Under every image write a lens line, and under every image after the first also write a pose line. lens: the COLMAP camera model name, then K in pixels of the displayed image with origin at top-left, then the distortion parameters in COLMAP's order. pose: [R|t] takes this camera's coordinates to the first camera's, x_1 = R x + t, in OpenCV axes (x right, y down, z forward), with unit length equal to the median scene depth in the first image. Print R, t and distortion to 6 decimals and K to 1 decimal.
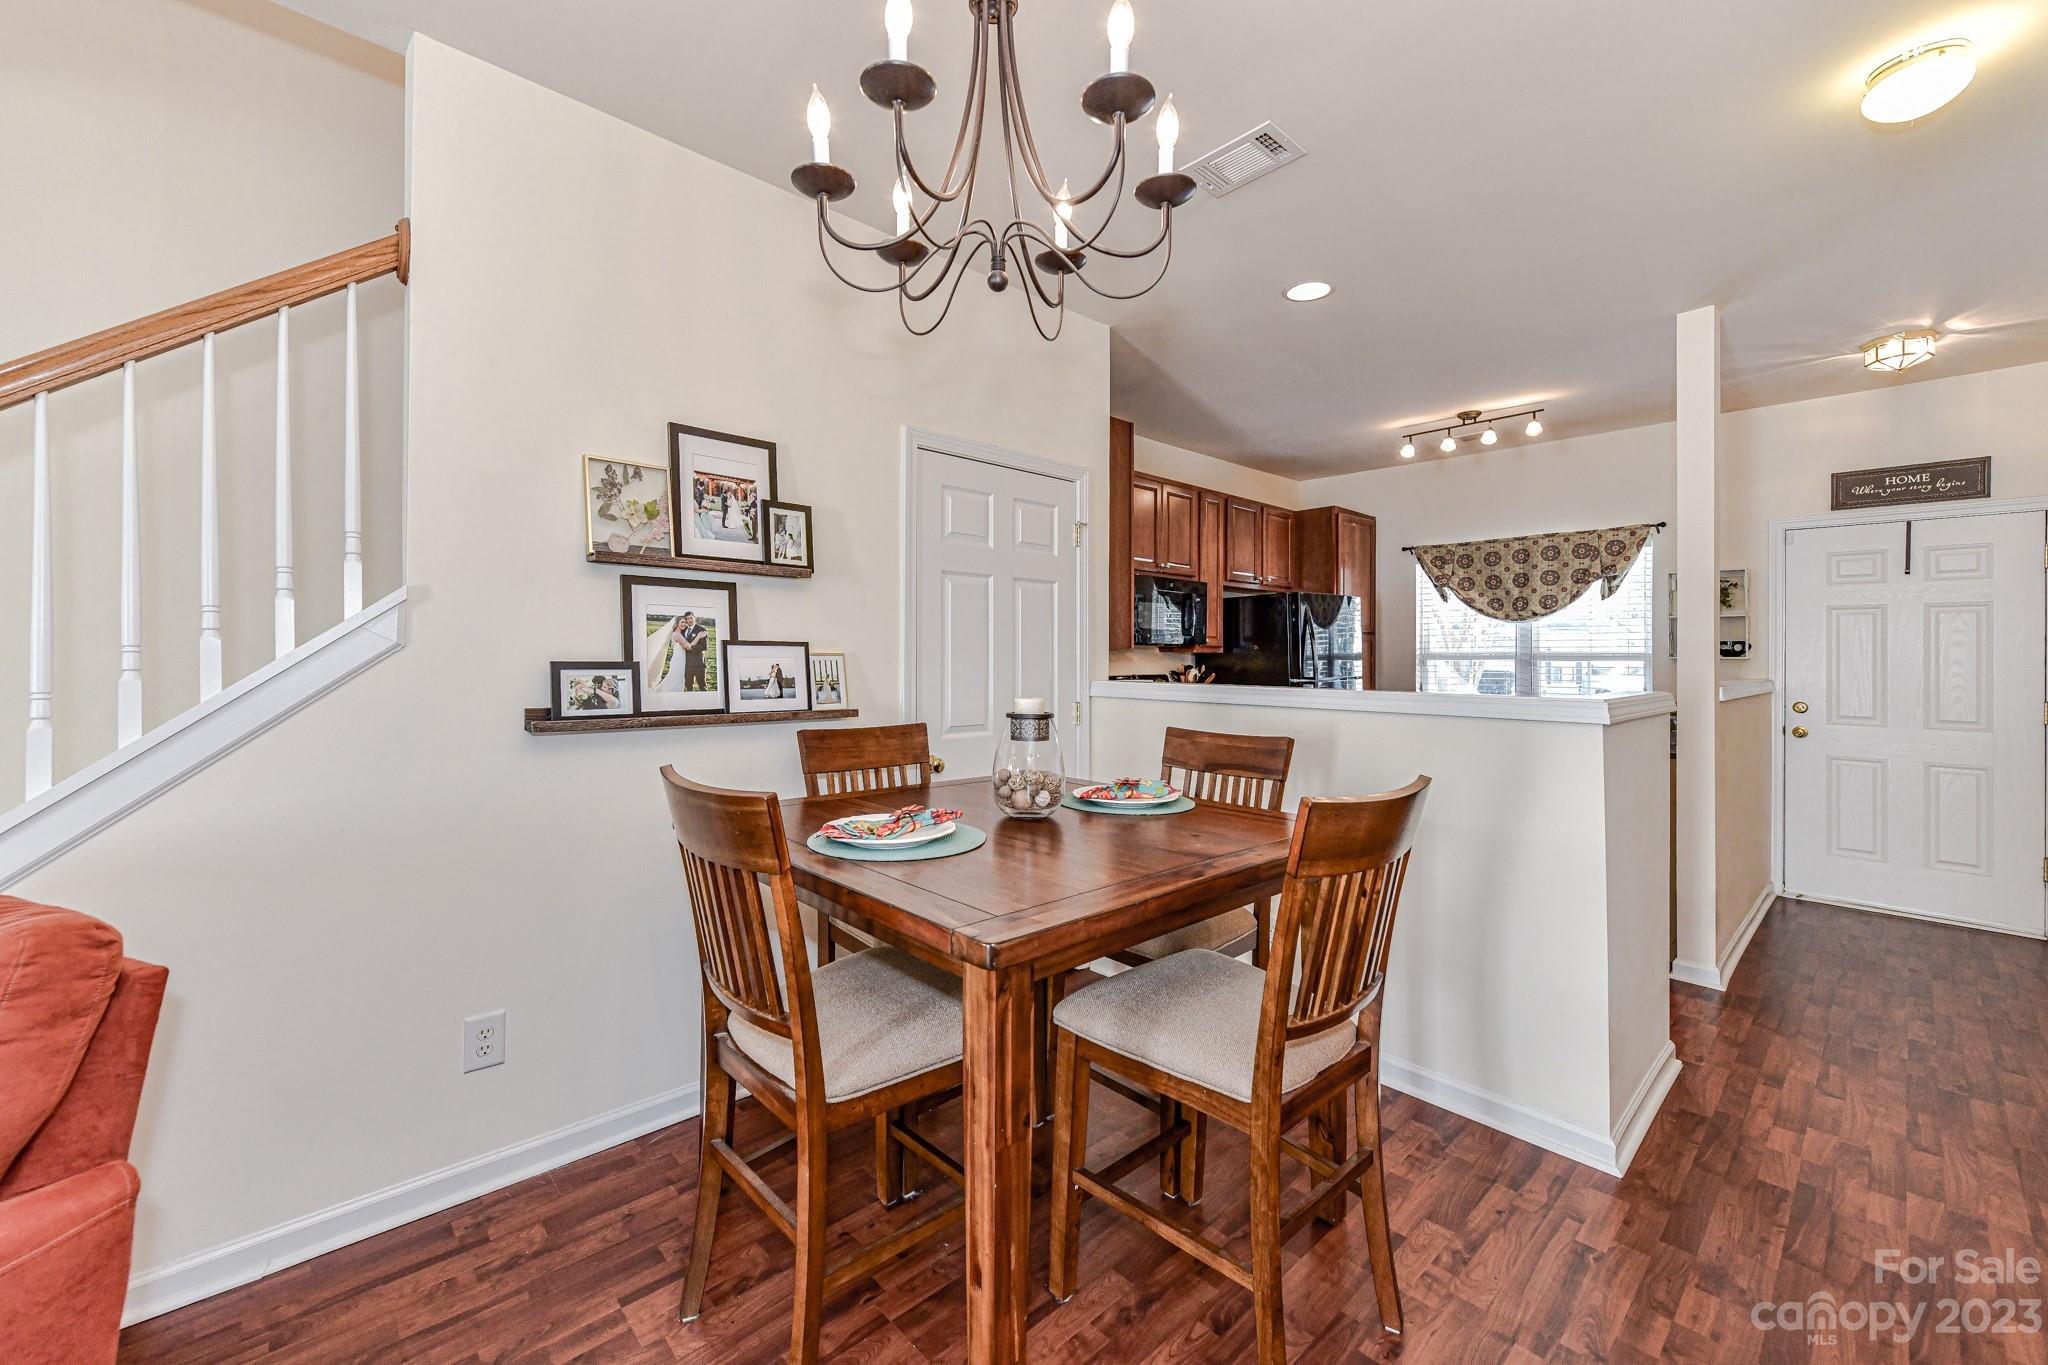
lens RADIAL K [[818.4, 0, 998.1], [0, 818.4, 654.2], [0, 0, 1]] dist [0.003663, -0.001939]
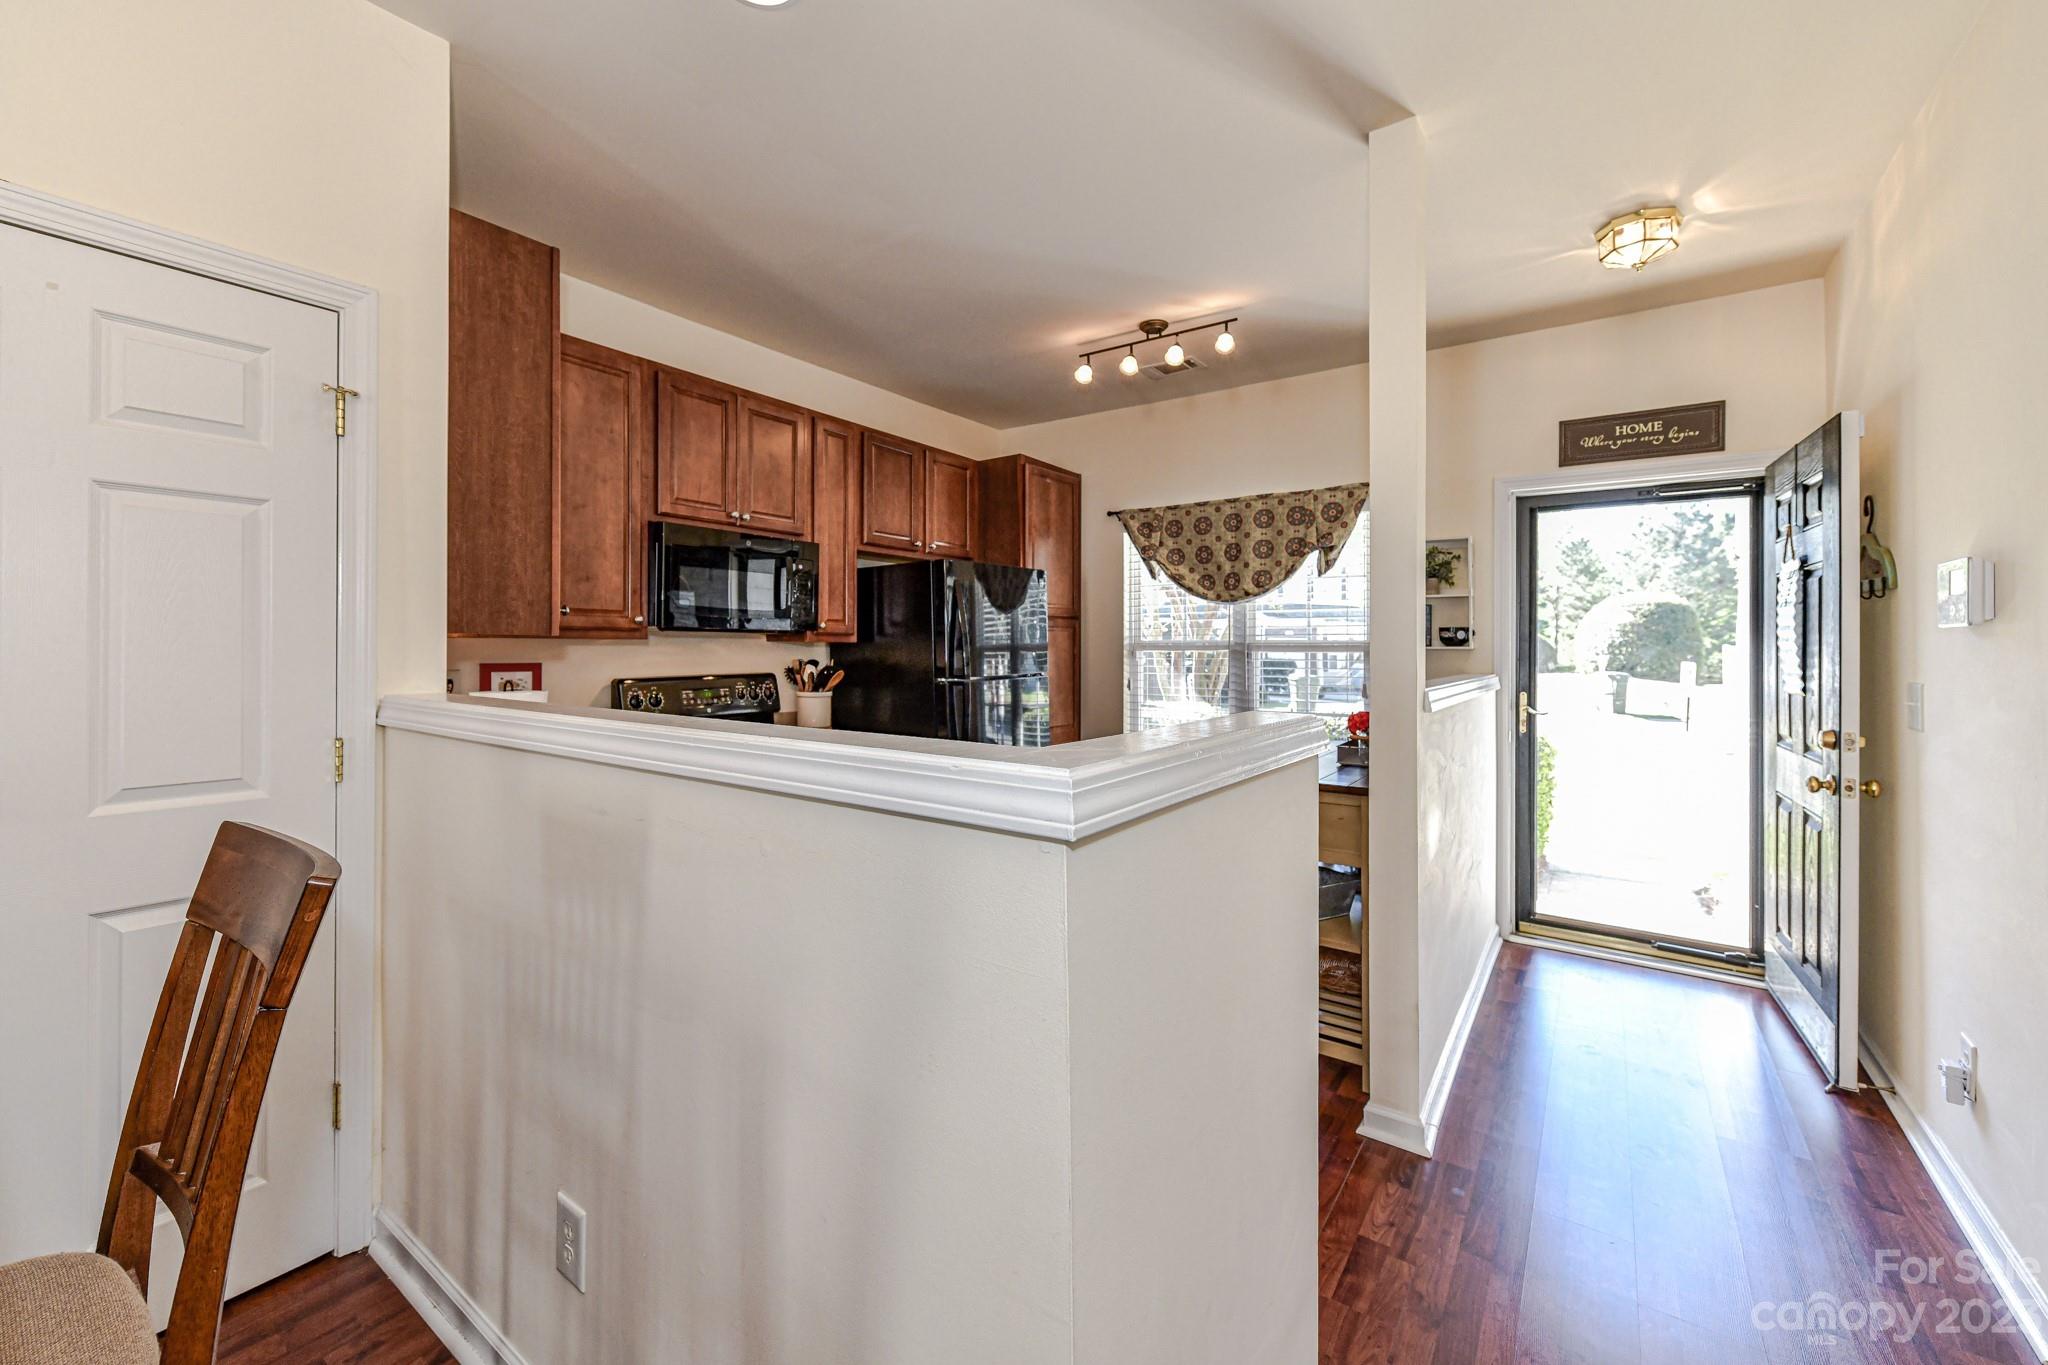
lens RADIAL K [[818.4, 0, 995.5], [0, 818.4, 643.7], [0, 0, 1]] dist [0.003663, -0.001939]
pose [[0.979932, -0.001349, 0.199329, 0.278489], [0.001519, 0.999999, -0.000701, 0.000605], [-0.199328, 0.000990, 0.979932, 0.286465]]
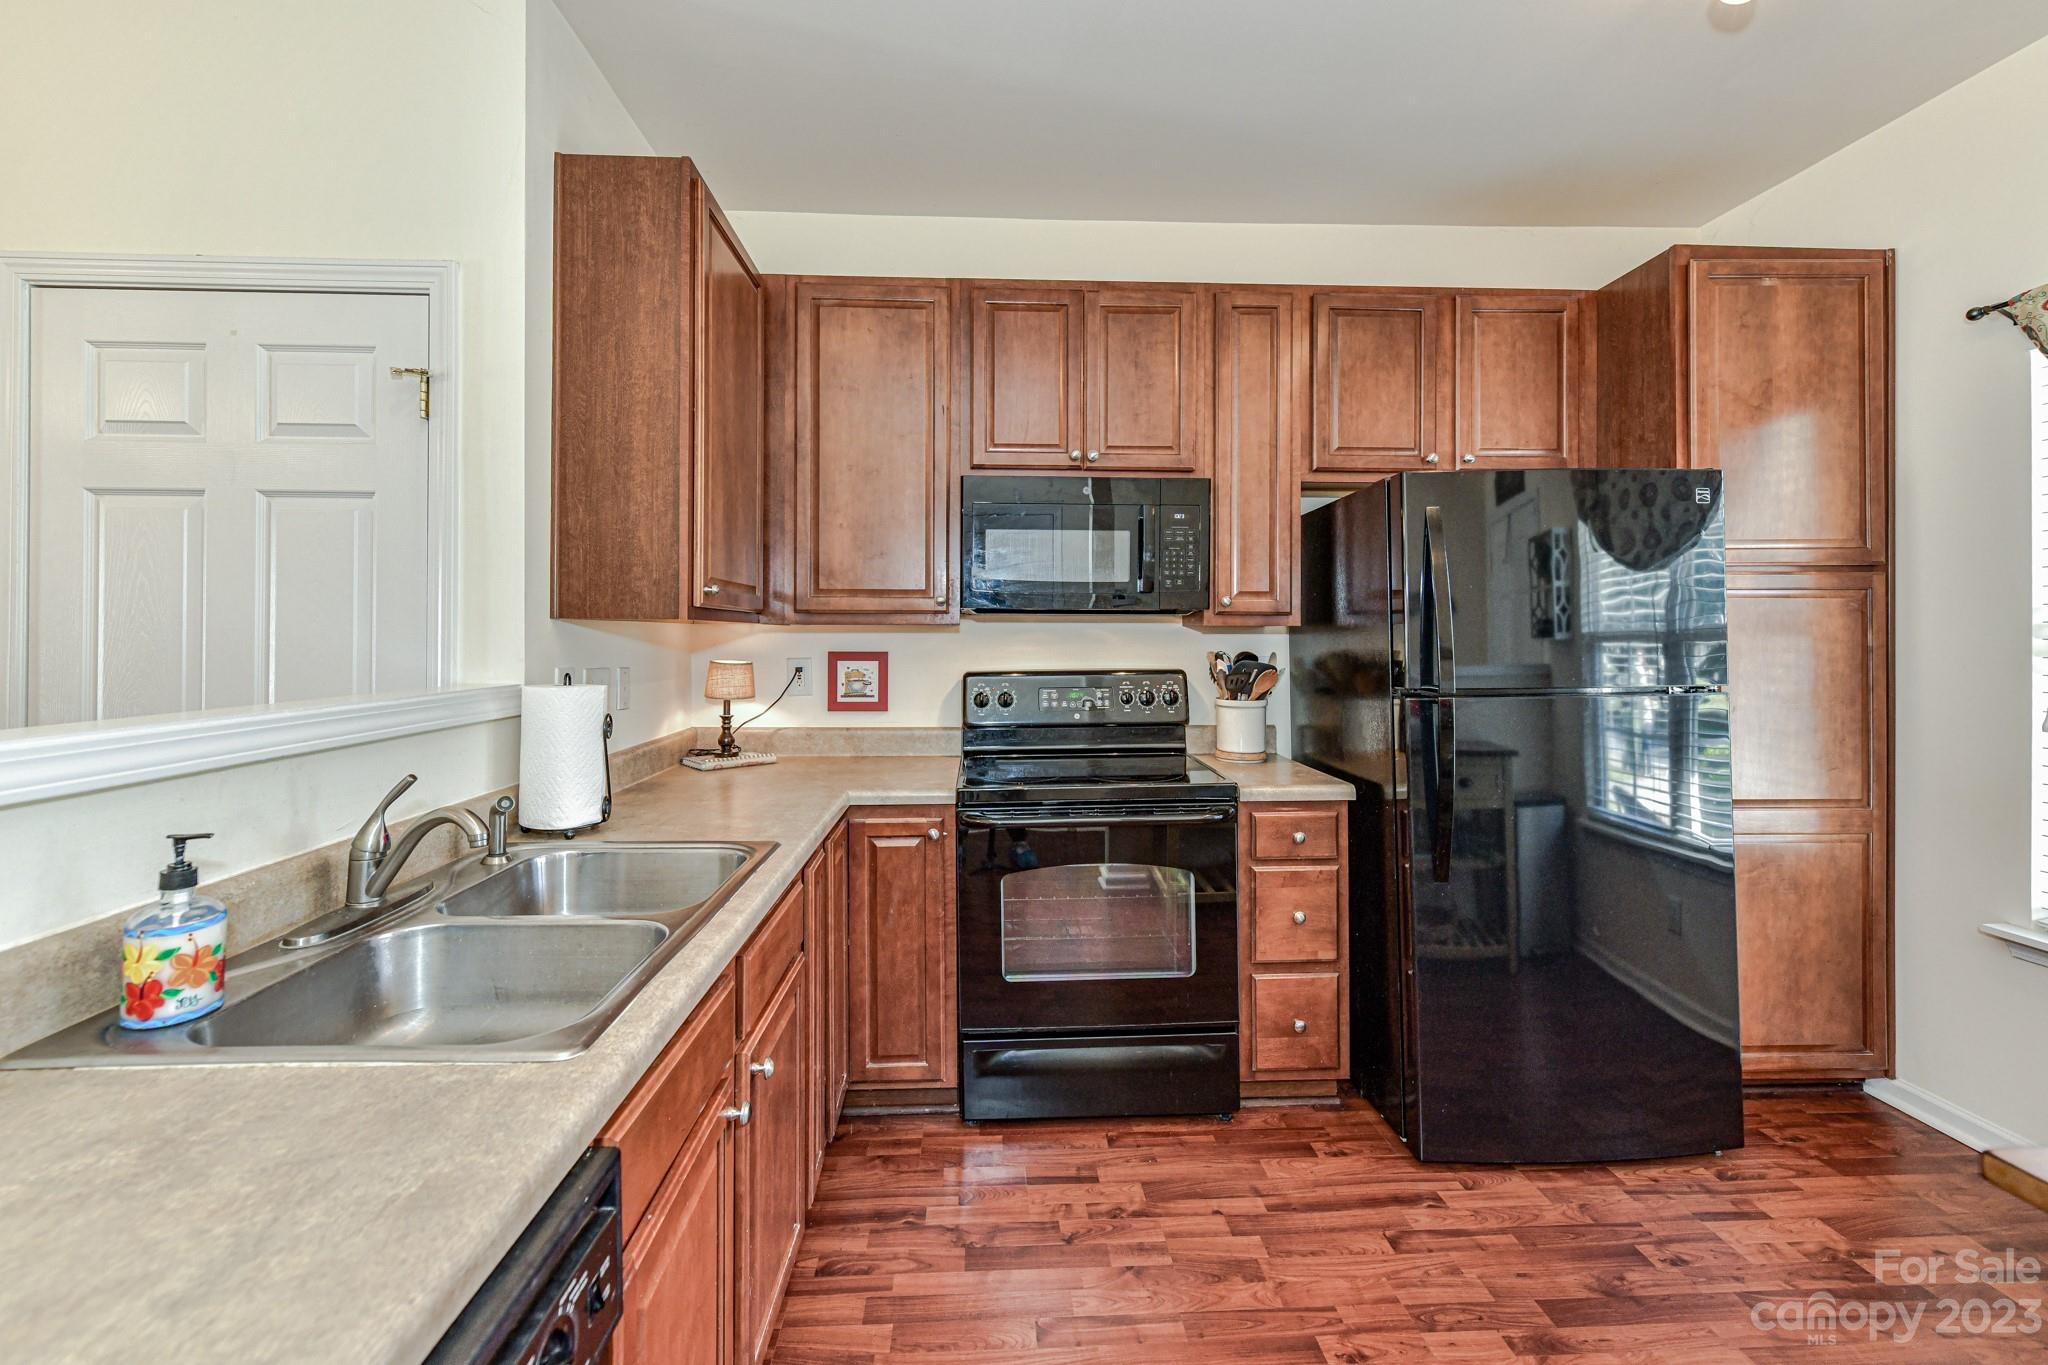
lens RADIAL K [[818.4, 0, 1017.2], [0, 818.4, 629.1], [0, 0, 1]] dist [0.003663, -0.001939]
pose [[0.771795, -0.010781, -0.635780, 0.498122], [0.005508, 0.999932, -0.010269, 0.004409], [0.635848, 0.004424, 0.771802, 0.598420]]
